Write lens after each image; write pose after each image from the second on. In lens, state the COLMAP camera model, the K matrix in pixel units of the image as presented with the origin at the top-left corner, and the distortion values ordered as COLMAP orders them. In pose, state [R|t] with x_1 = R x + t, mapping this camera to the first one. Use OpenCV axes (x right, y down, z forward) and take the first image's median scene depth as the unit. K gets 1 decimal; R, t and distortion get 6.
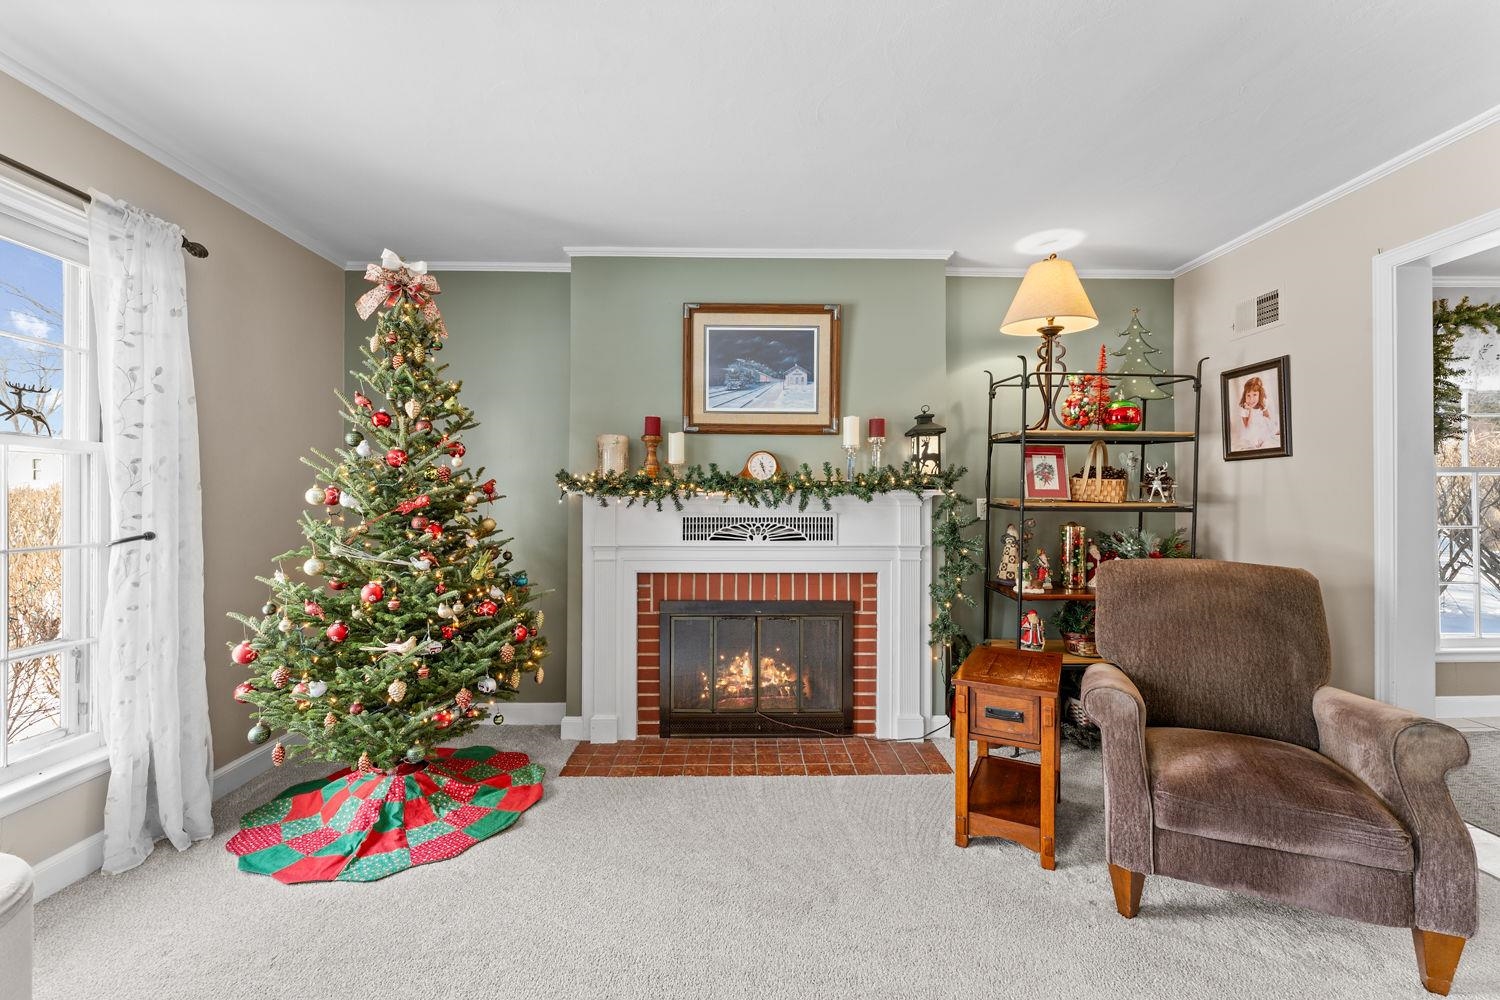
lens RADIAL K [[613.2, 0, 750.0], [0, 613.2, 500.0], [0, 0, 1]] dist [-0.000362, -0.000005]
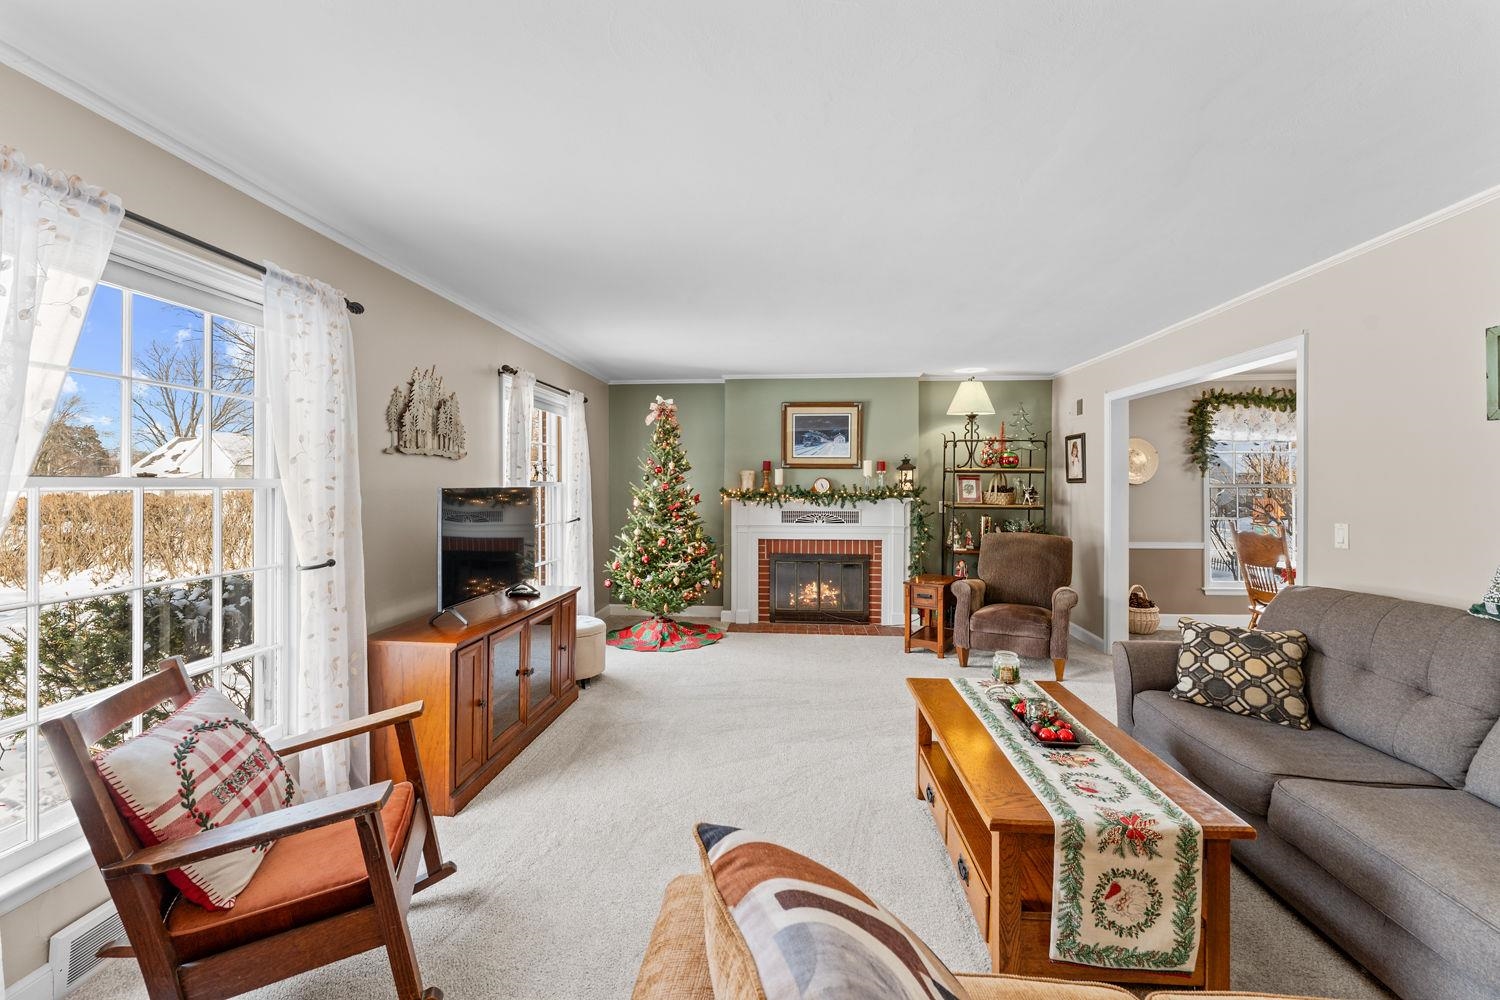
lens RADIAL K [[598.3, 0, 746.5], [0, 598.3, 487.9], [0, 0, 1]] dist [0.000389, 0.000000]
pose [[0.994234, 0.000212, -0.107237, -0.015557], [0.000025, 0.999998, 0.002204, -0.052336], [0.107237, -0.002194, 0.994231, -0.962146]]
